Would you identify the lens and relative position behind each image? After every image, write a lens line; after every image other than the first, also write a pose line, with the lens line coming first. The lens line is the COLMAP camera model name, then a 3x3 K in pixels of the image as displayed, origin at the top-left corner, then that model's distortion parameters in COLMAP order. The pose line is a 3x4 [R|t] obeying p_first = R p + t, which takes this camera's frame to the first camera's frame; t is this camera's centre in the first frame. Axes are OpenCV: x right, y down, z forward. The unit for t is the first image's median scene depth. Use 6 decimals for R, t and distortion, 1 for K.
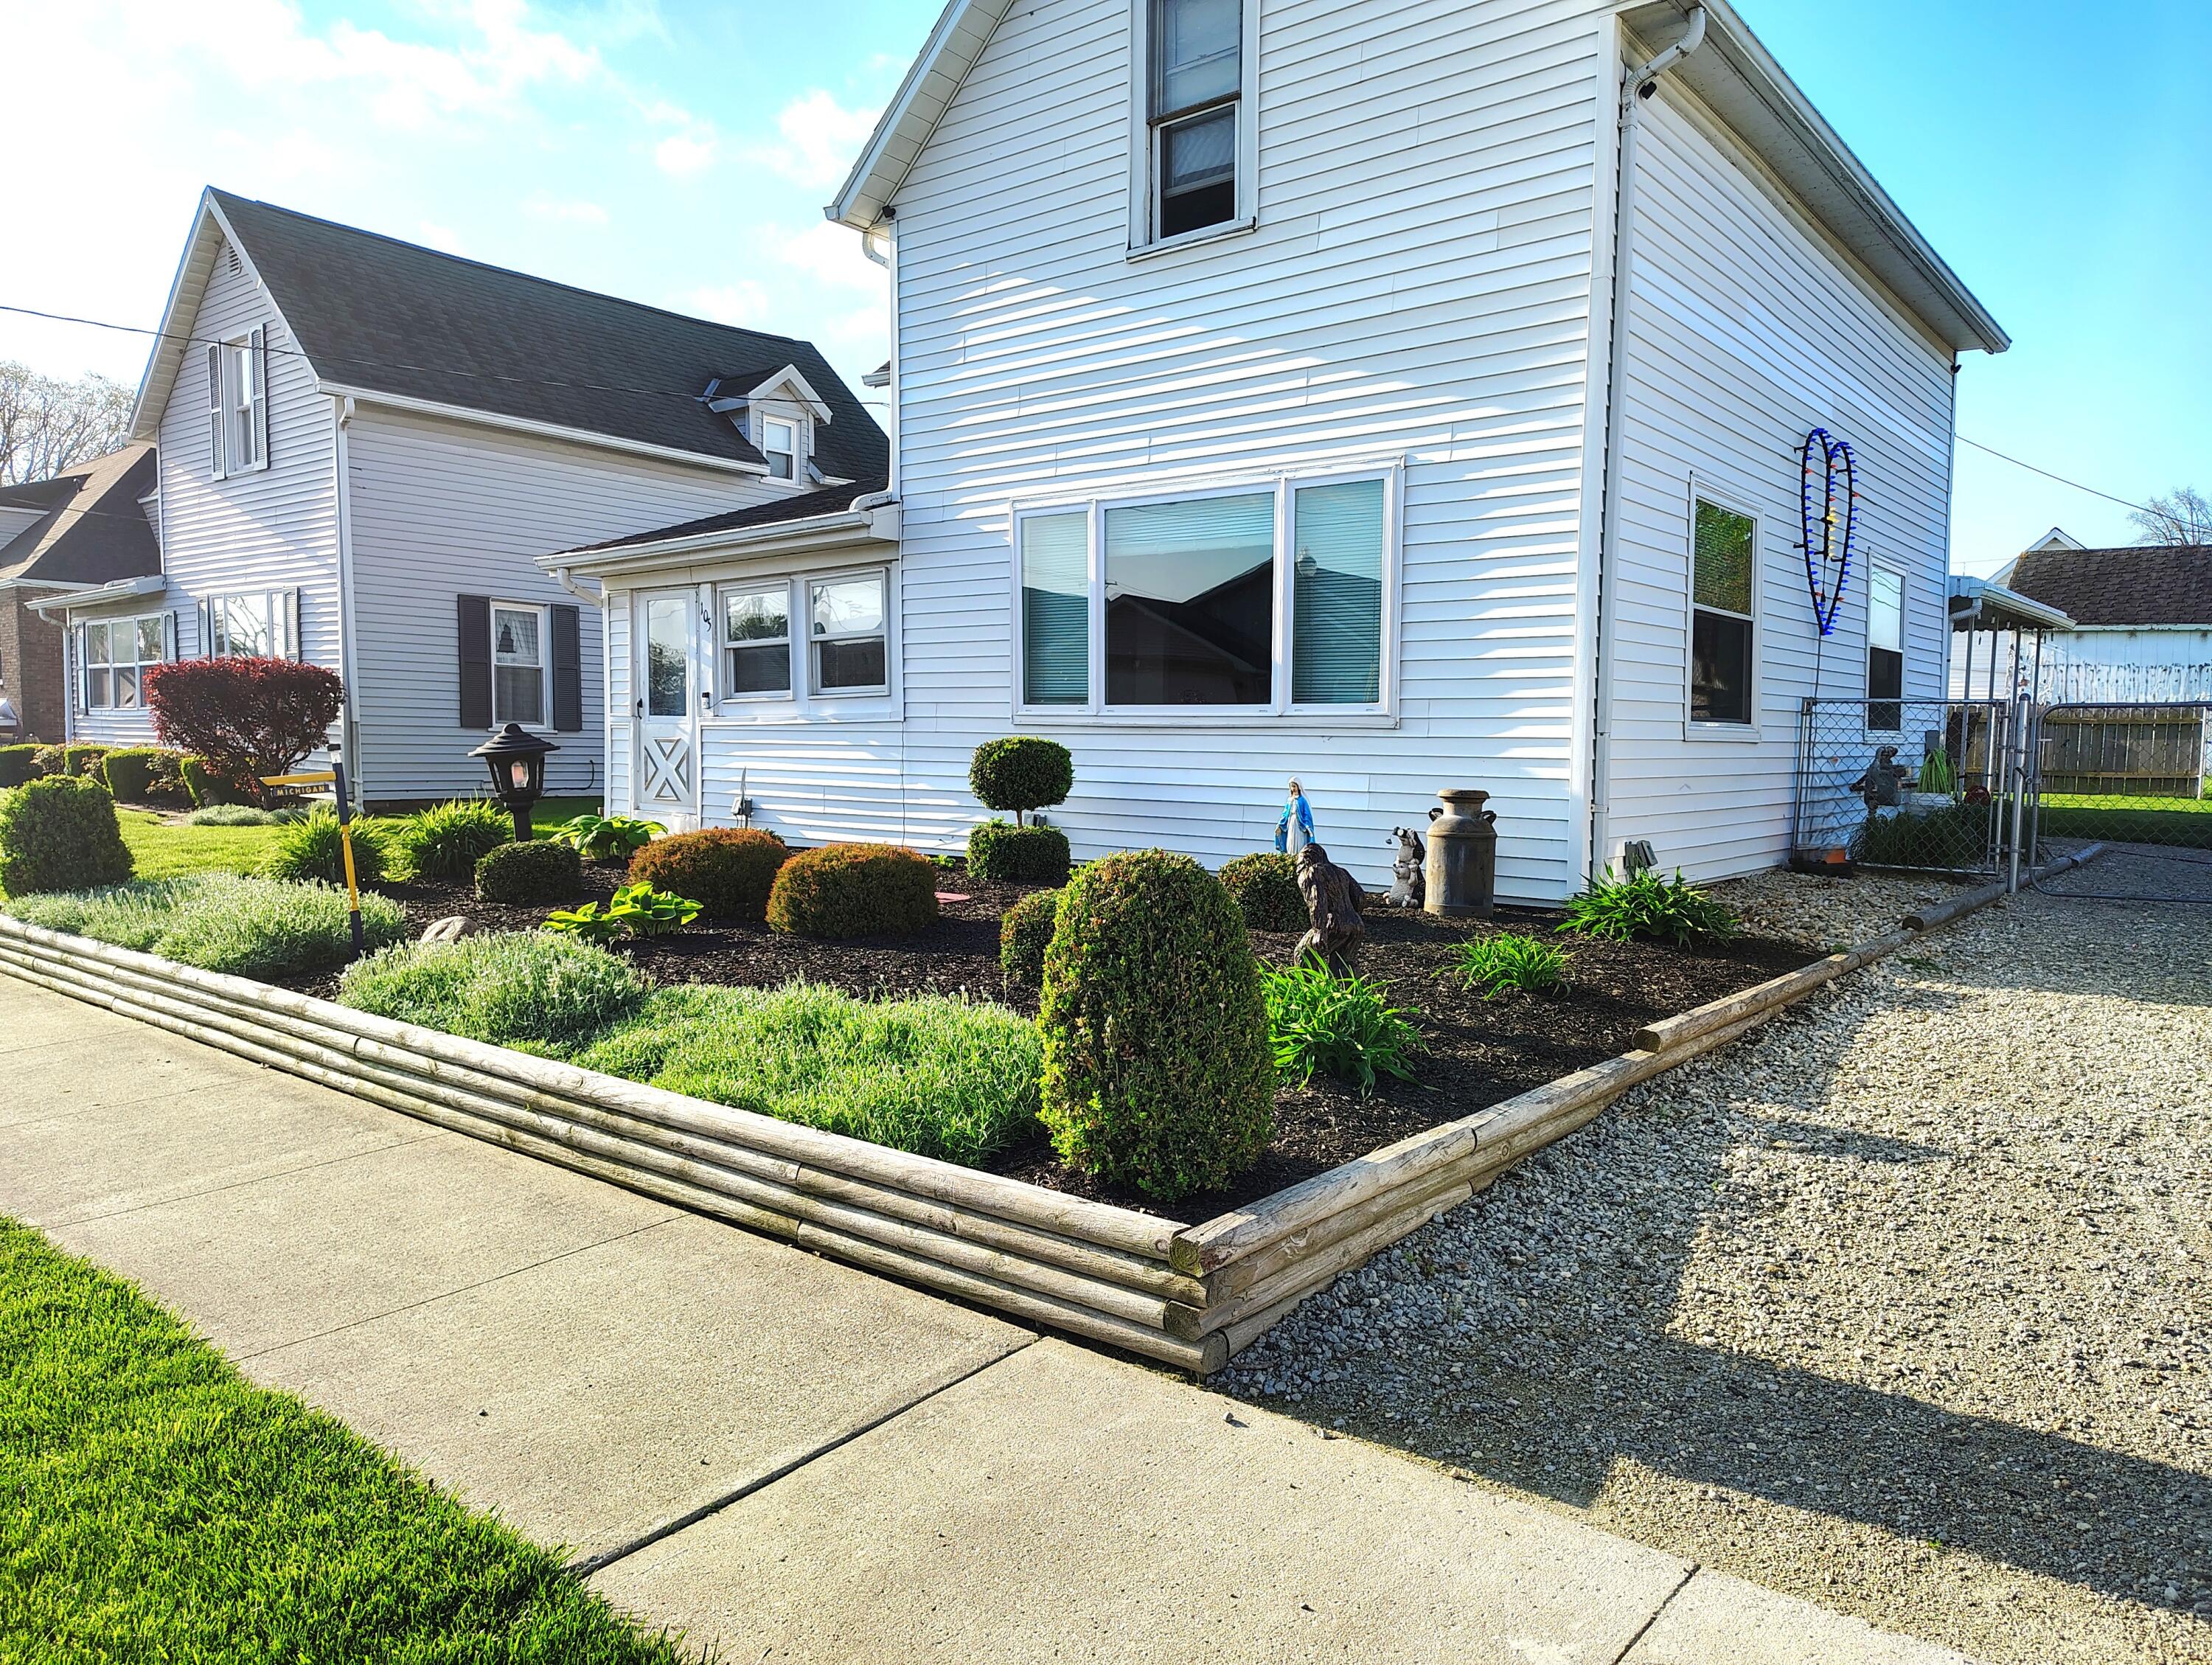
lens RADIAL K [[1552.2, 0, 1114.0], [0, 1552.2, 851.7], [0, 0, 1]] dist [0.033329, -0.026103]
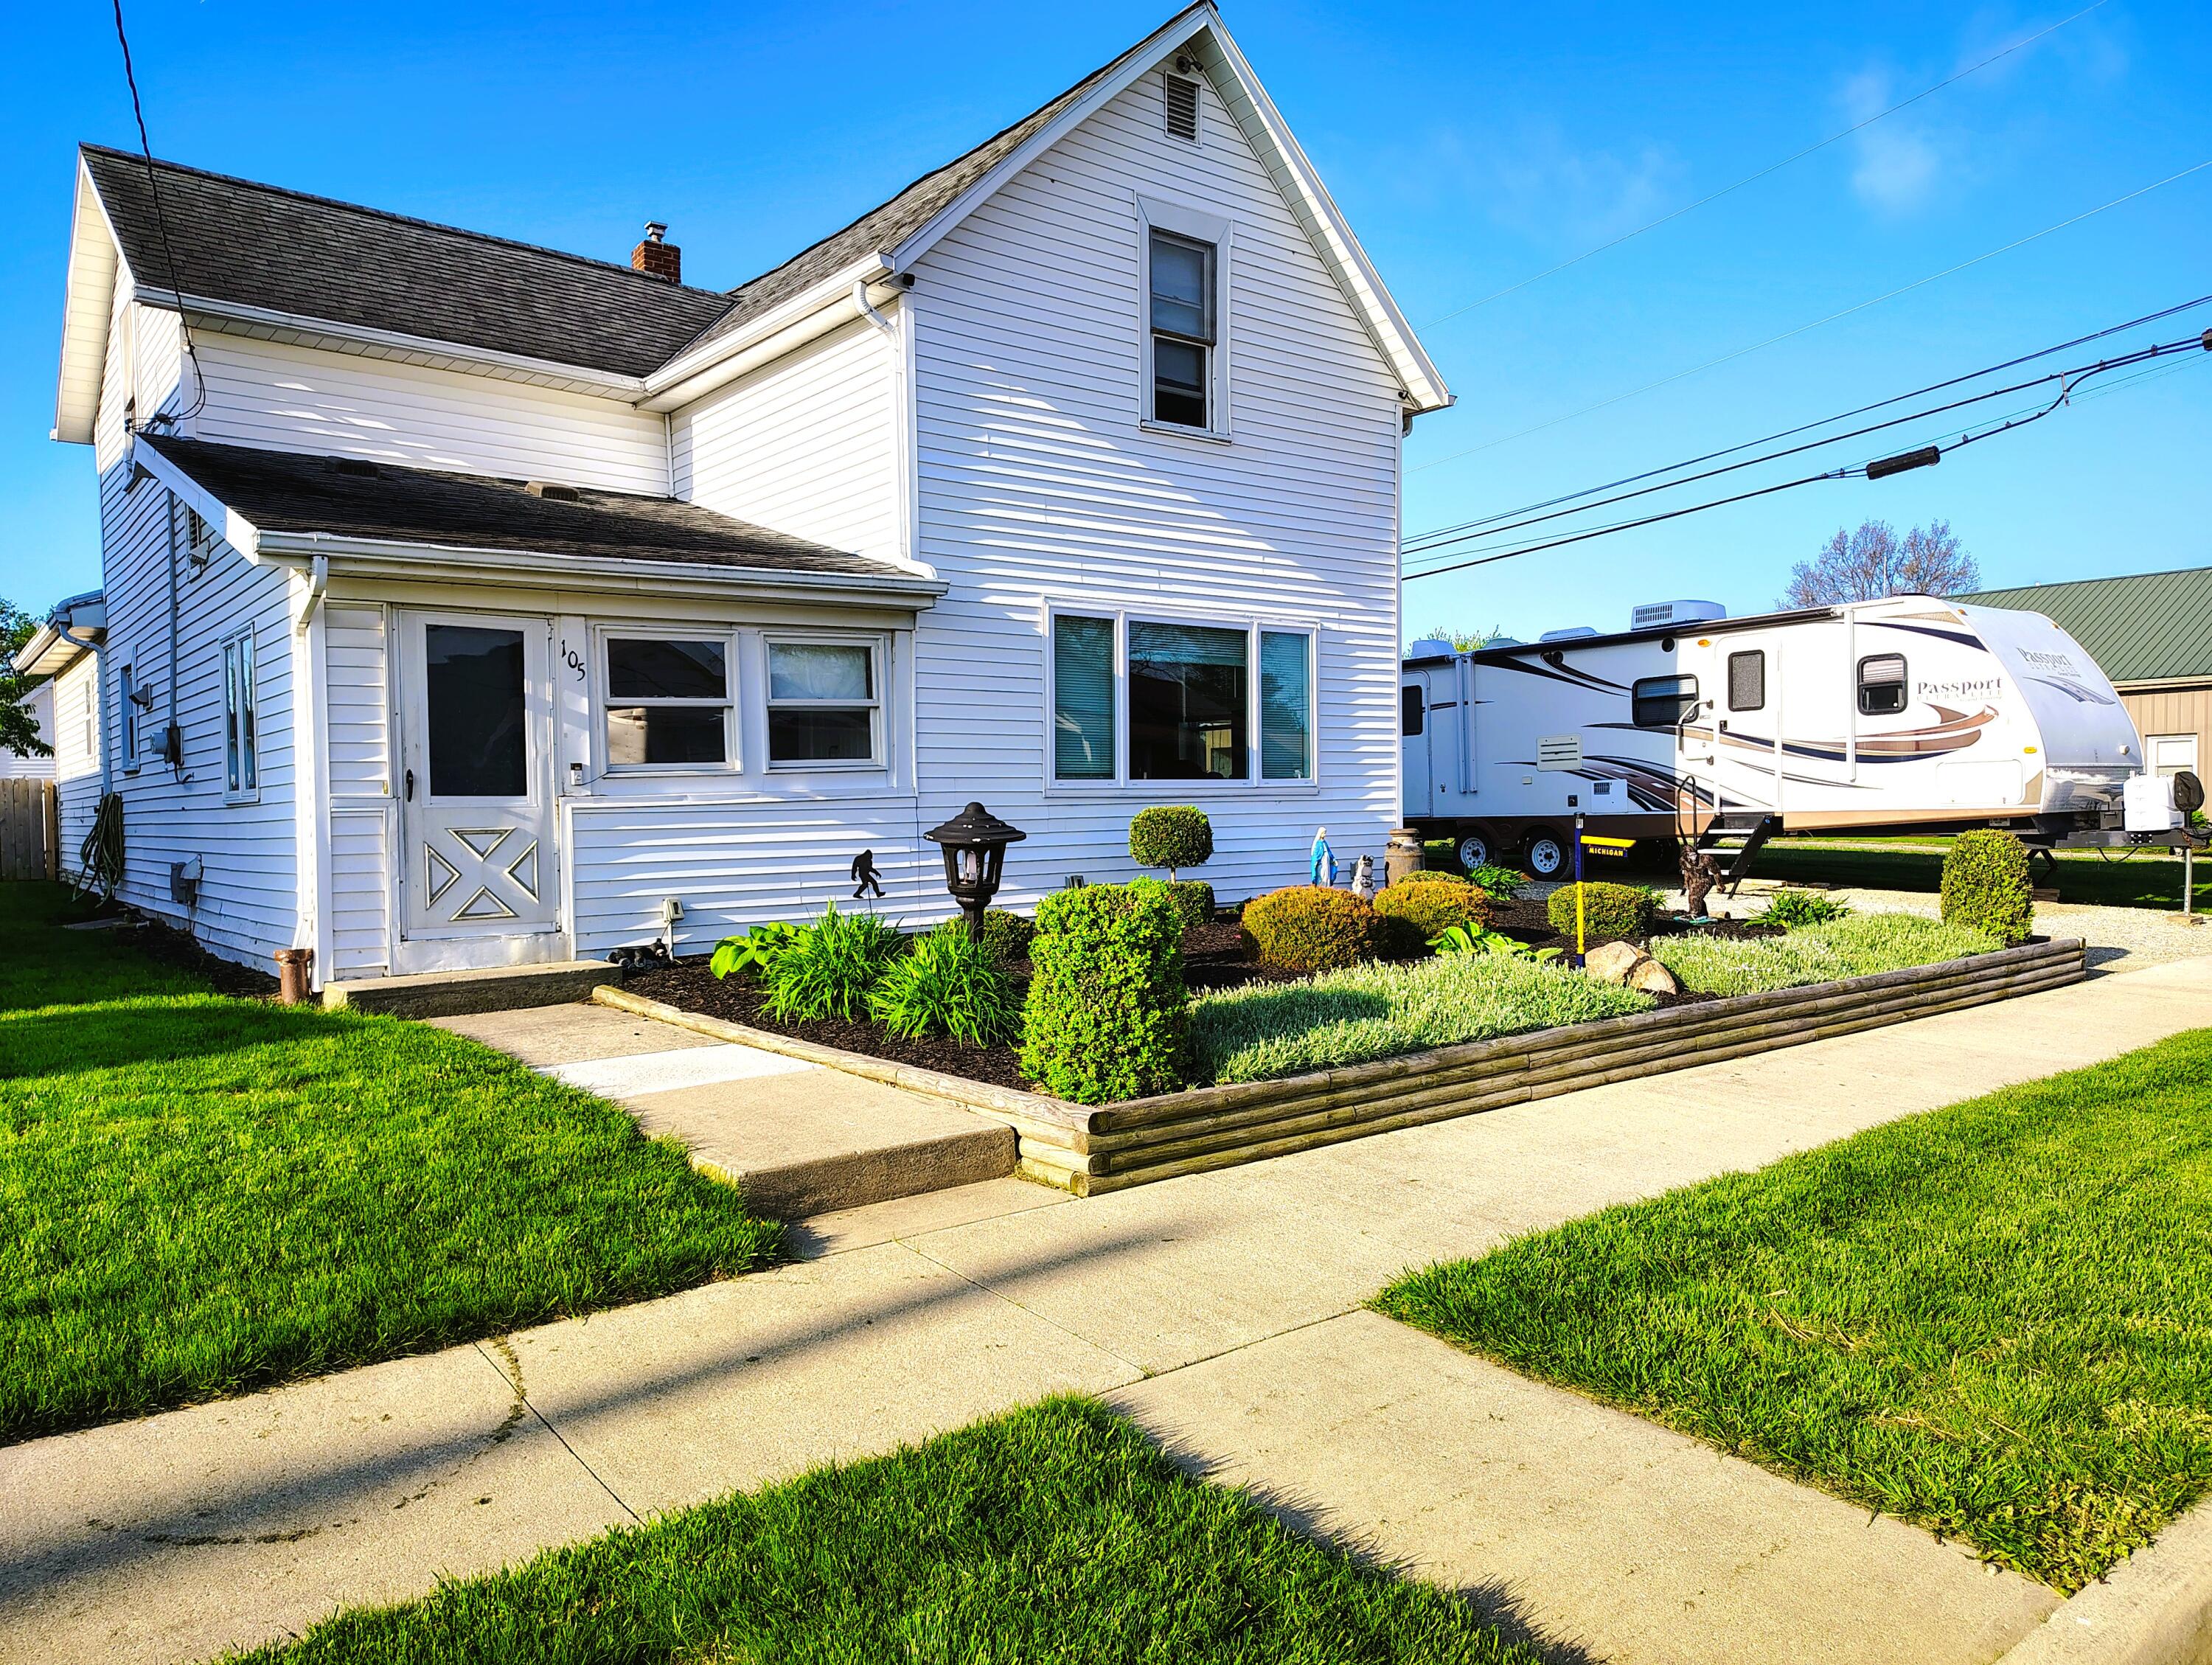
lens RADIAL K [[1552.2, 0, 1126.7], [0, 1552.2, 824.4], [0, 0, 1]] dist [0.033329, -0.026103]
pose [[0.183450, -0.028365, 0.982620, -1.273685], [0.092724, 0.995626, 0.011429, -0.078529], [-0.978646, 0.089016, 0.185278, 0.831877]]
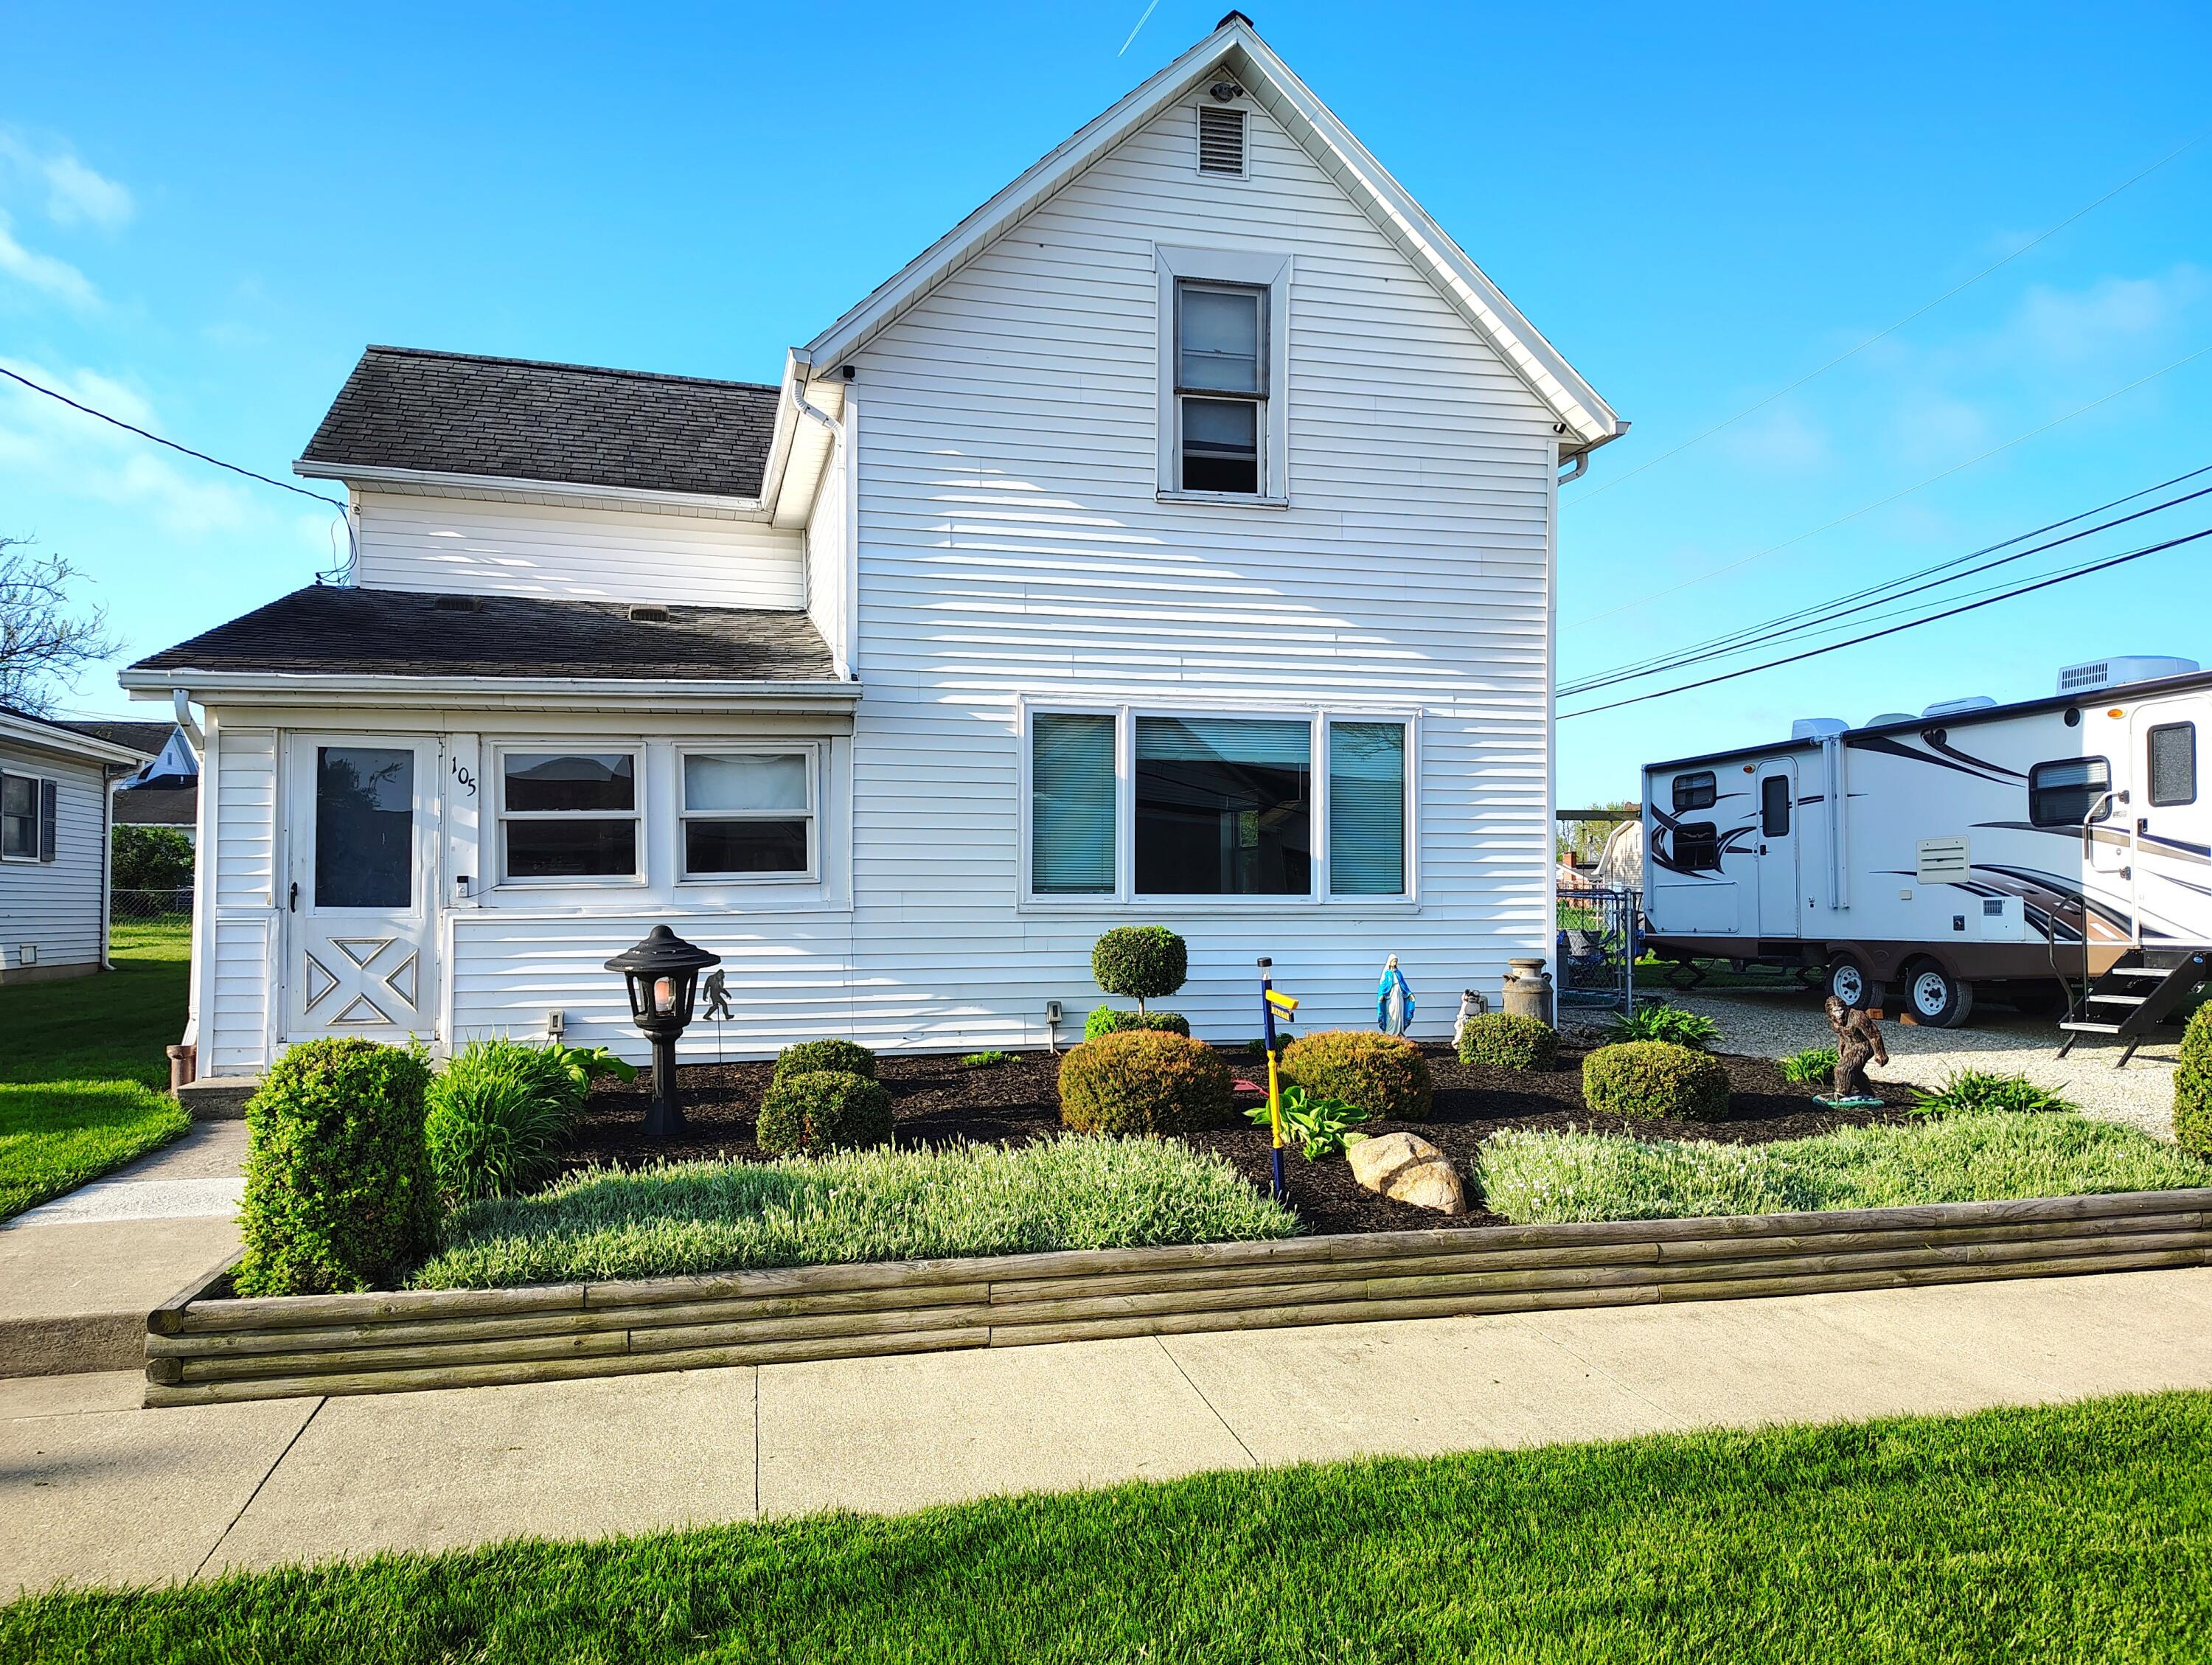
lens RADIAL K [[1552.2, 0, 1118.2], [0, 1552.2, 842.1], [0, 0, 1]] dist [0.033329, -0.026103]
pose [[0.584669, 0.018611, 0.811058, -0.938672], [0.068133, 0.995079, -0.071948, -0.057610], [-0.808406, 0.097326, 0.580524, 0.409146]]
